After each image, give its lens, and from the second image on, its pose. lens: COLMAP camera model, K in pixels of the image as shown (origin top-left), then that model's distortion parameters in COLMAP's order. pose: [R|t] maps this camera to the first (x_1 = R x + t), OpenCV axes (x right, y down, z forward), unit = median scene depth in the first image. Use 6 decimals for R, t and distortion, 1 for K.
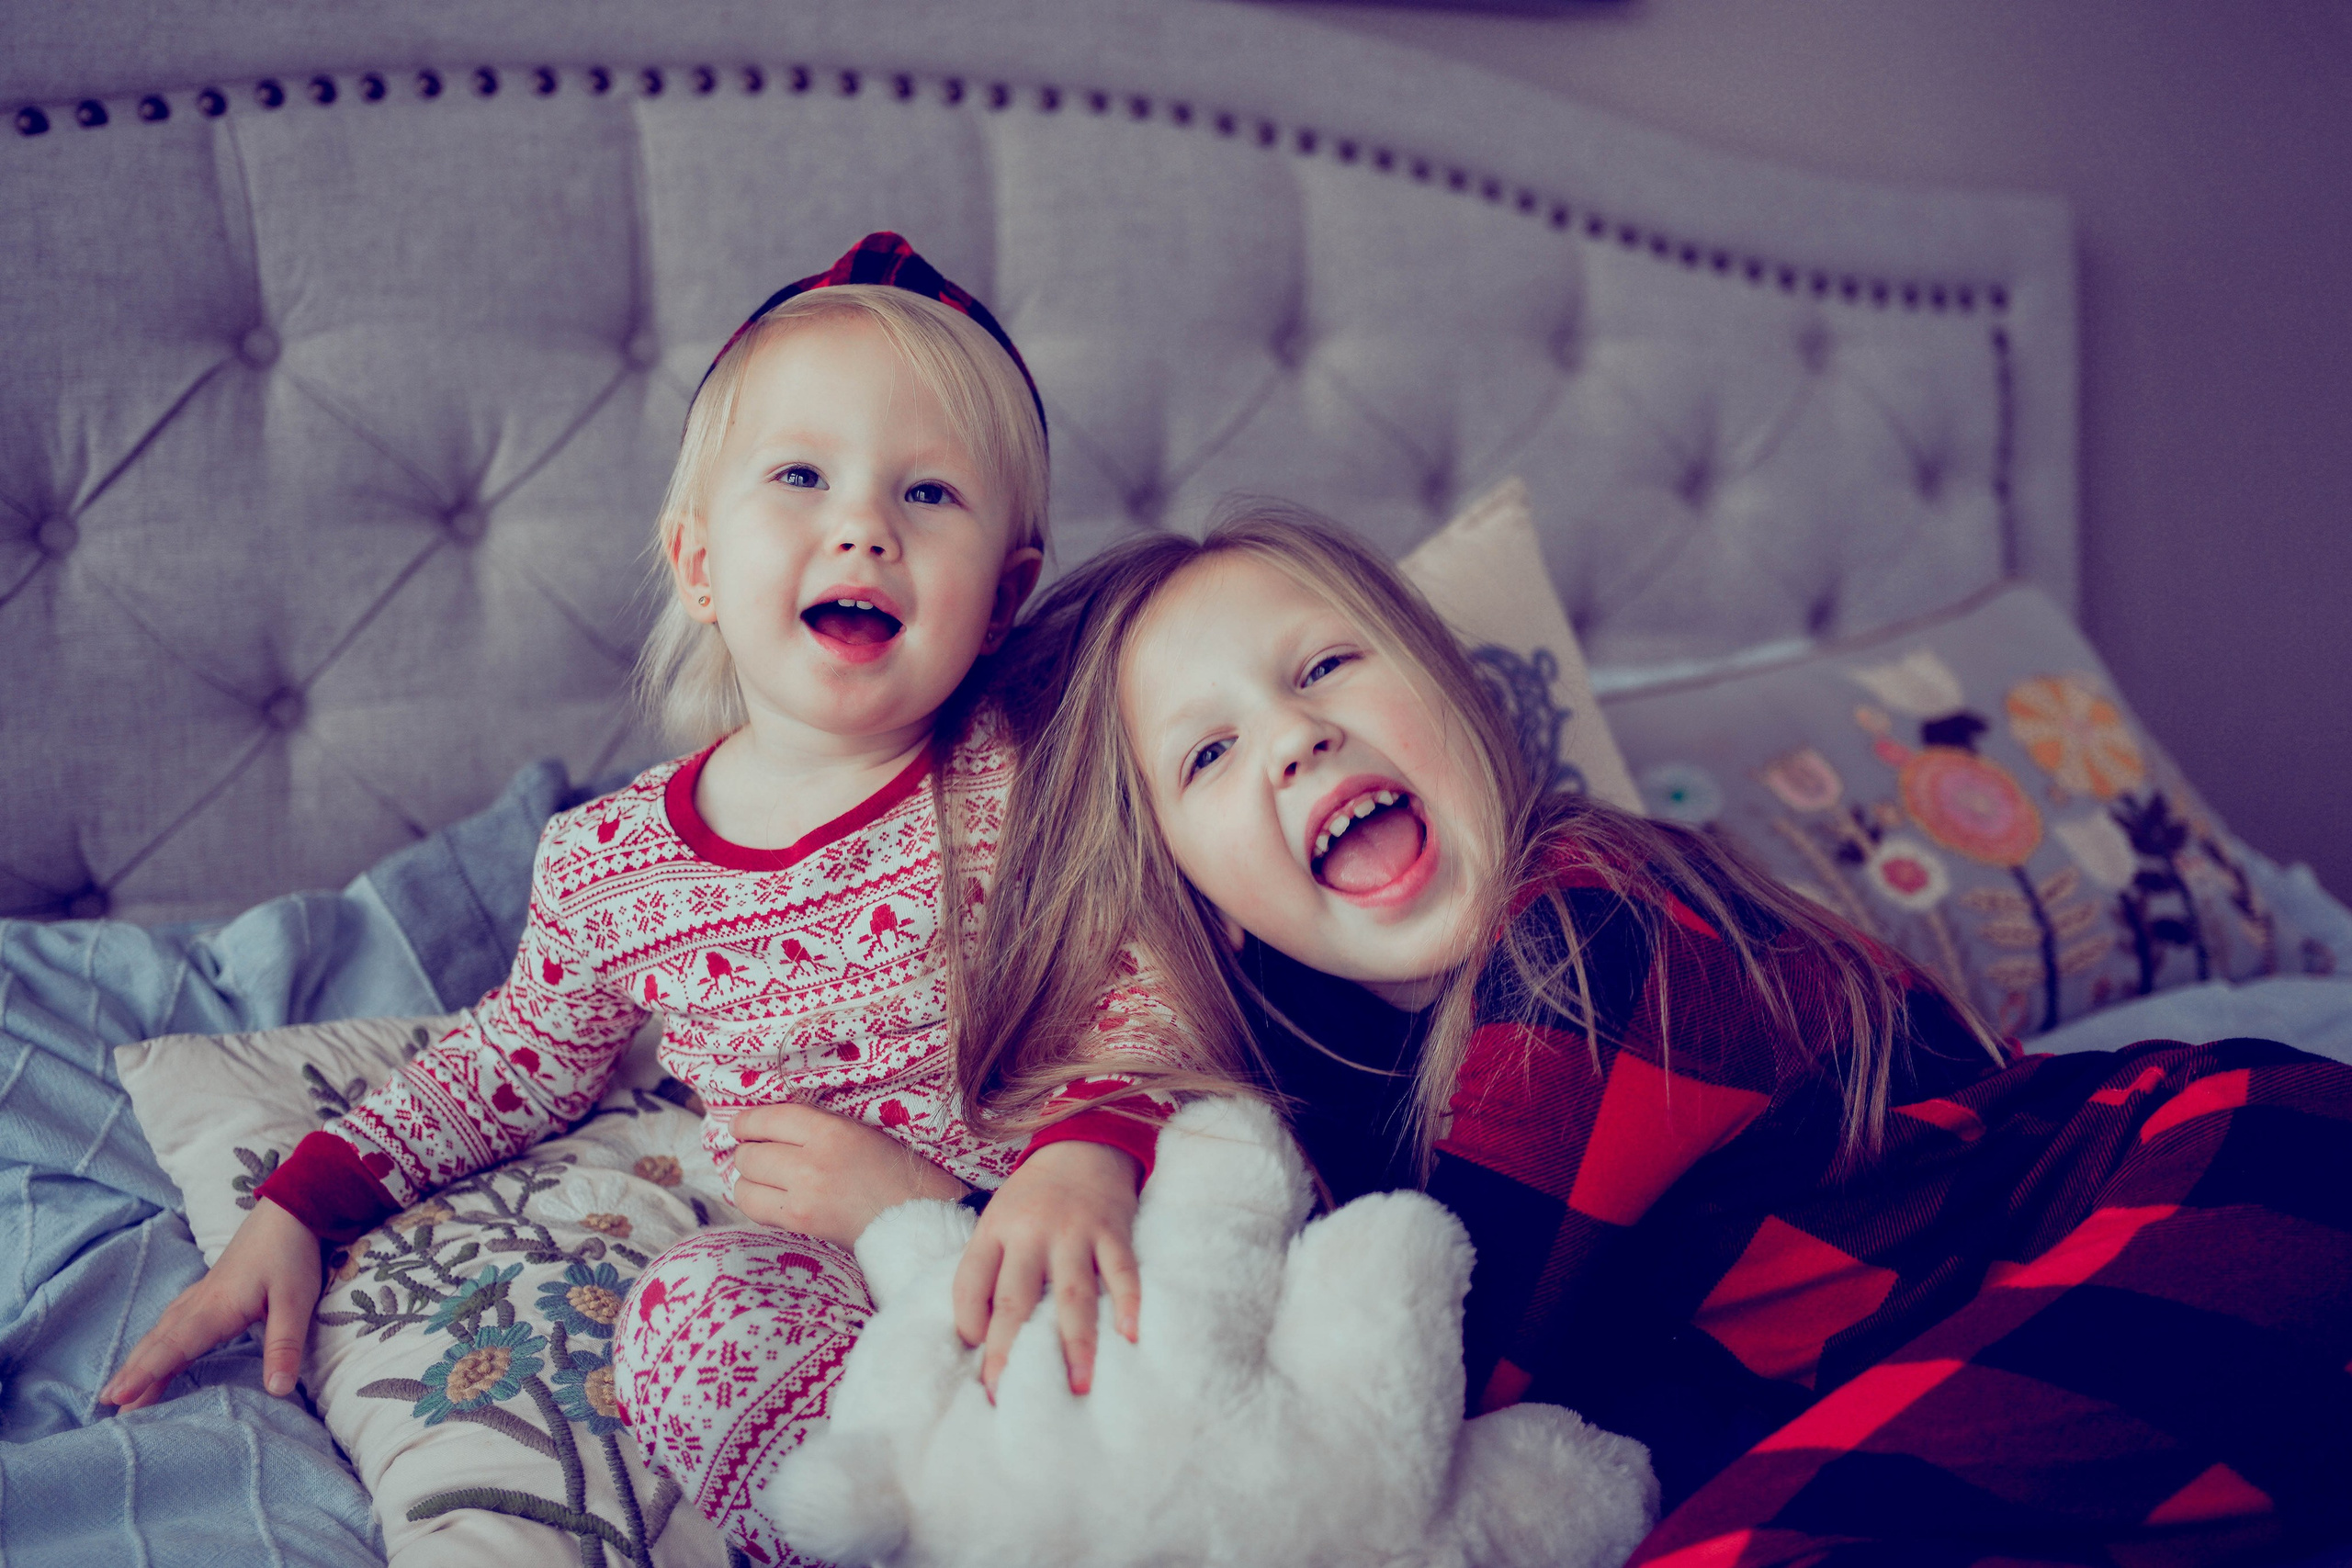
lens RADIAL K [[2425.5, 0, 1176.0], [0, 2425.5, 784.0], [0, 0, 1]] dist [-0.127938, 0.322704]
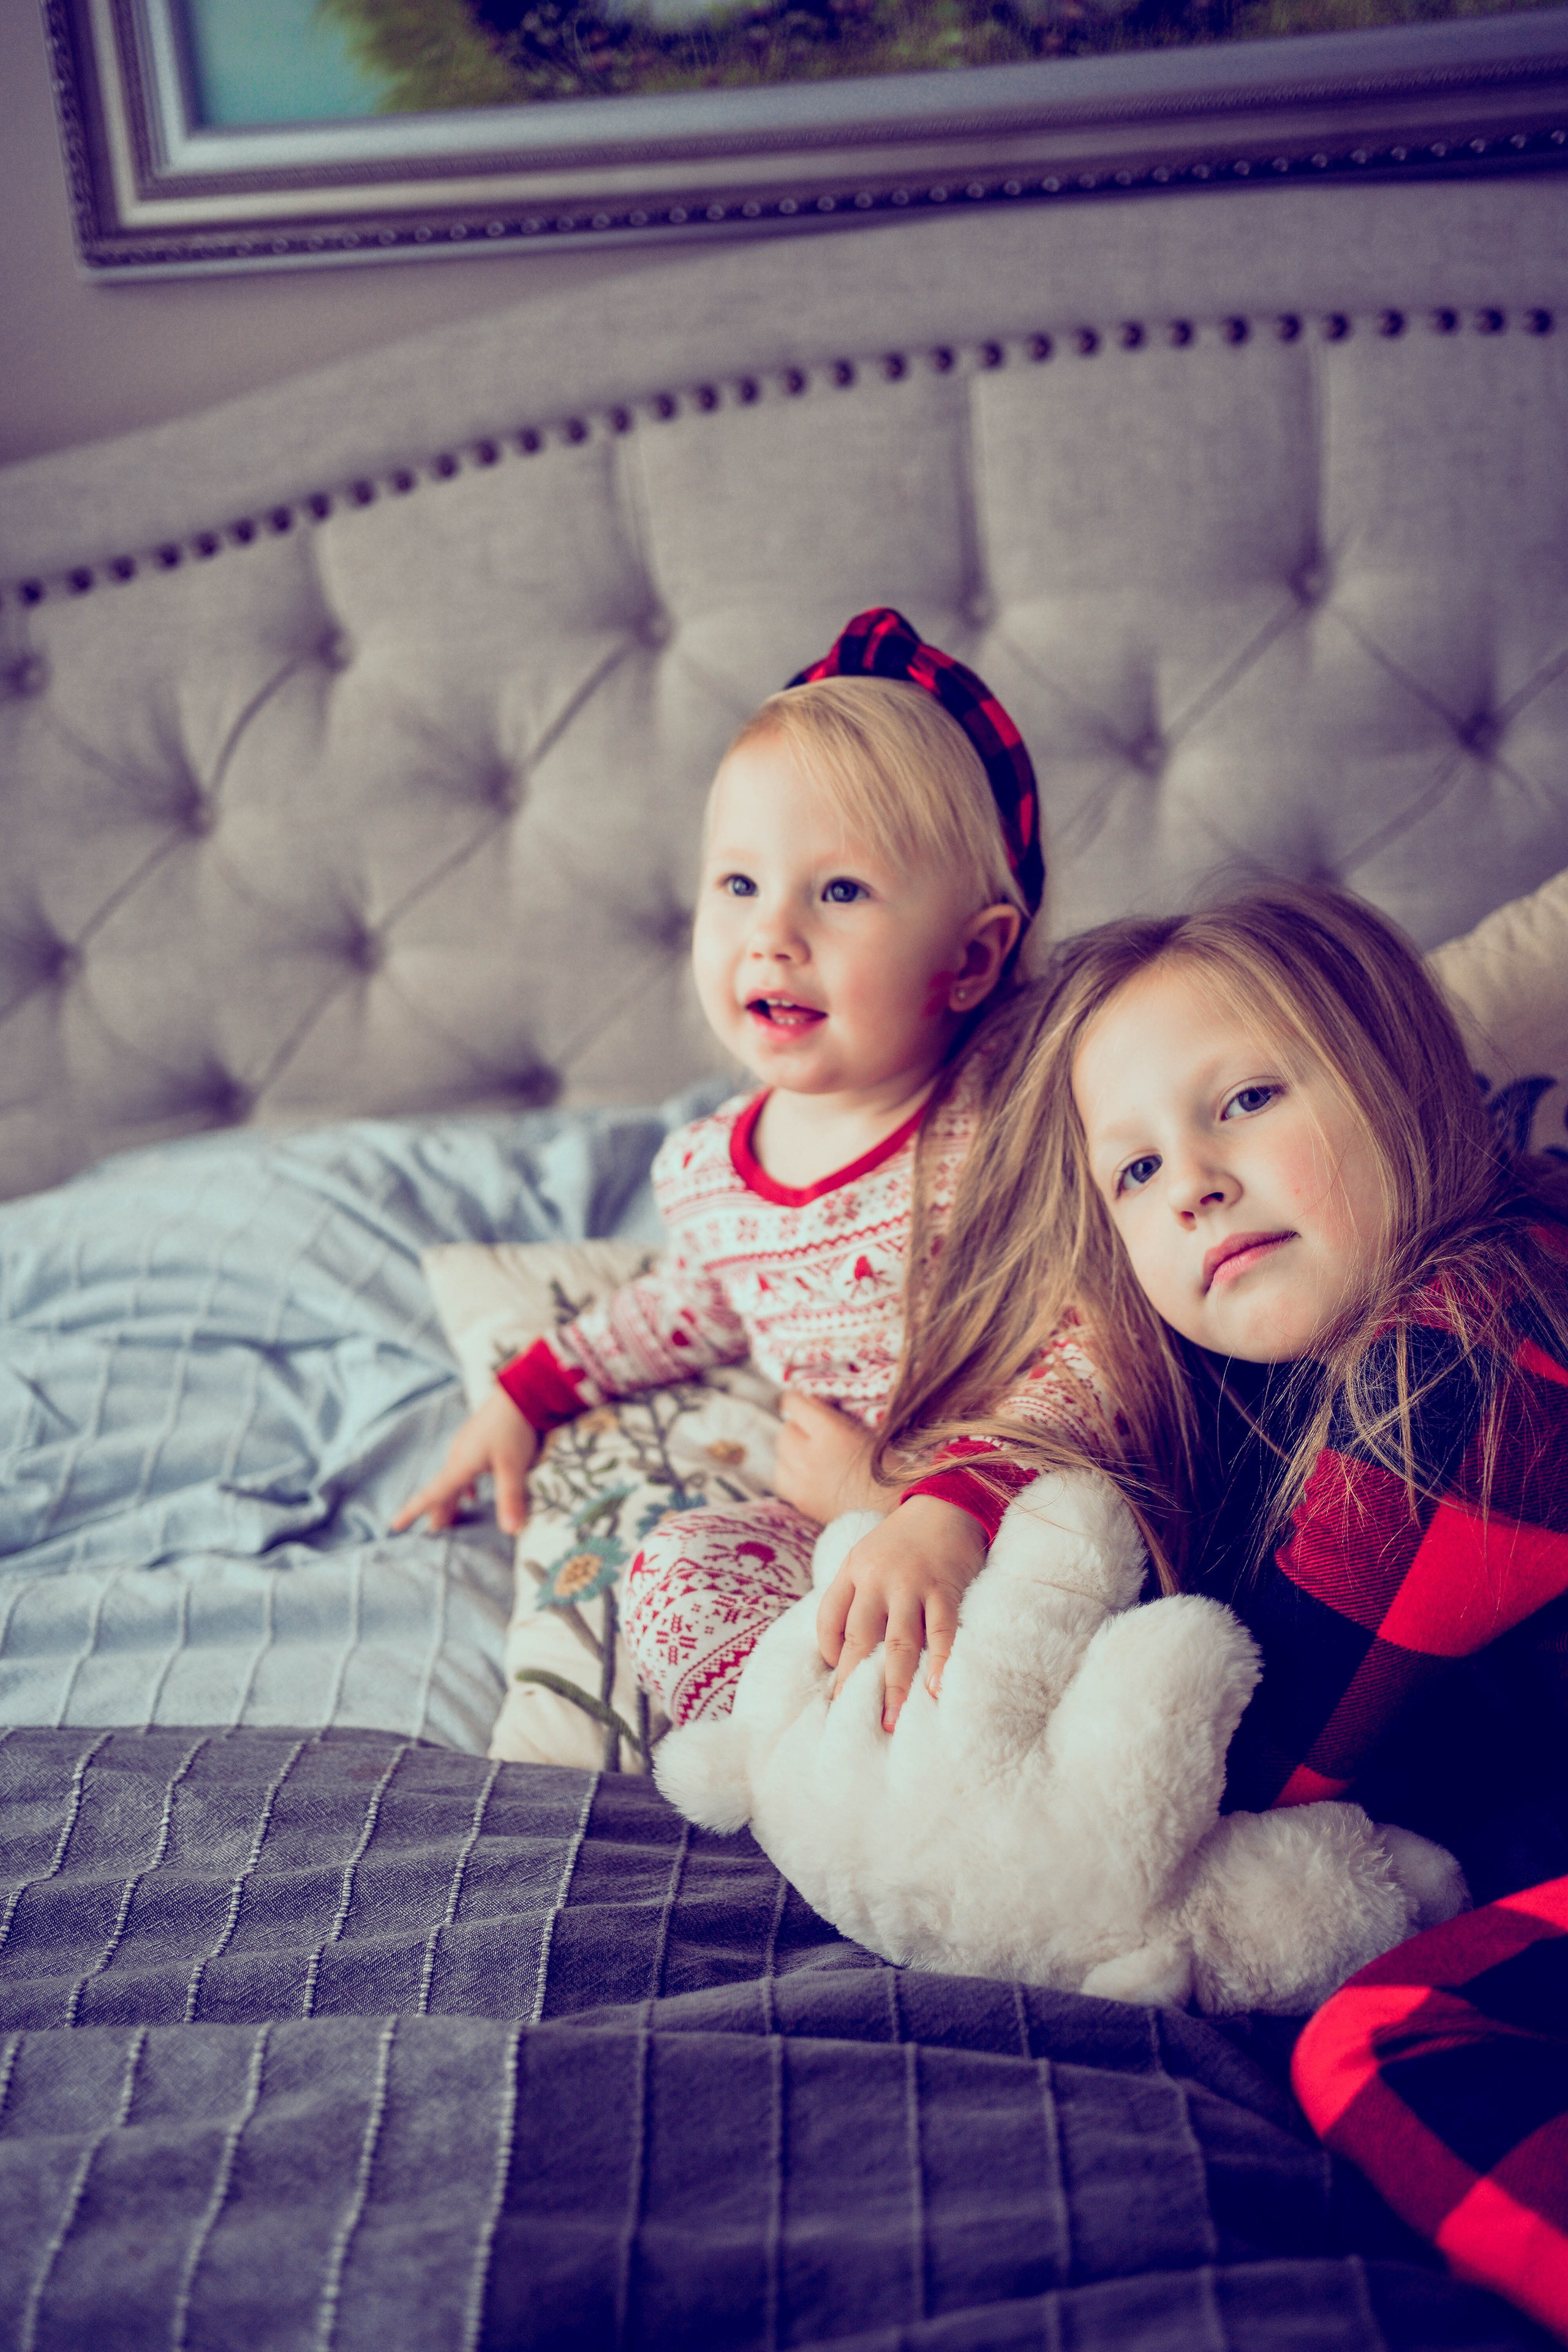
lens RADIAL K [[2161.2, 0, 784.0], [0, 2161.2, 1176.0], [0, 0, 1]] dist [0.001628, -0.003261]
pose [[0.875883, 0.094898, -0.473100, 0.347552], [-0.010700, 0.984048, 0.177579, -0.177625], [0.482405, -0.150477, 0.862927, 0.099156]]
